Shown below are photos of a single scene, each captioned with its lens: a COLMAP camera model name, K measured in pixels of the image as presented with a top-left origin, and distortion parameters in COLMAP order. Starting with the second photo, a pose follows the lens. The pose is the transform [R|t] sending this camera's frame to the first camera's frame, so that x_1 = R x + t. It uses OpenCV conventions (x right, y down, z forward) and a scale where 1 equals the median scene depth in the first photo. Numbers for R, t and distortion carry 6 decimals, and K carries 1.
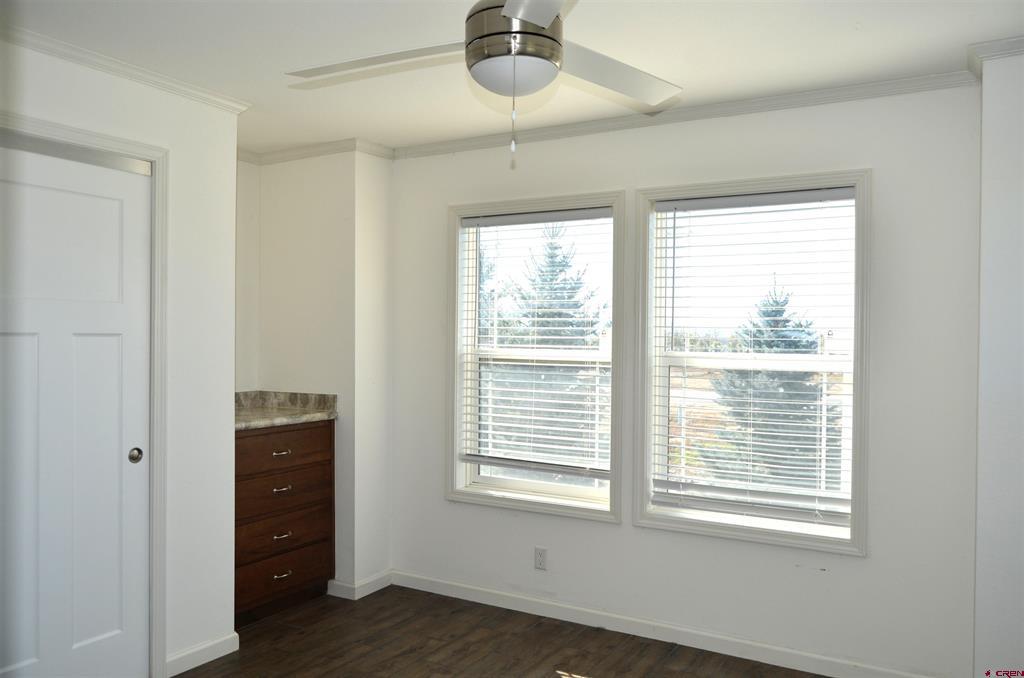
lens RADIAL K [[788.8, 0, 510.7], [0, 788.8, 343.8], [0, 0, 1]] dist [-0.006989, -0.005756]
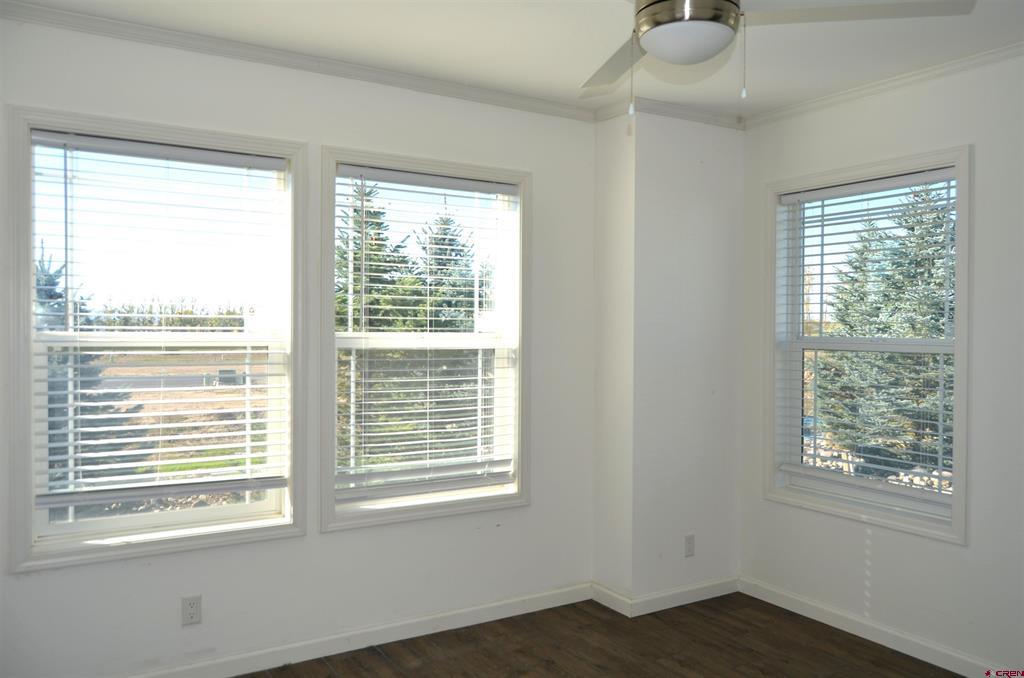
lens RADIAL K [[788.8, 0, 510.7], [0, 788.8, 343.8], [0, 0, 1]] dist [-0.006989, -0.005756]
pose [[0.472467, -0.021629, 0.881083, -0.526438], [0.010690, 0.999766, 0.018810, 0.008336], [-0.881283, 0.000532, 0.472588, 0.418771]]
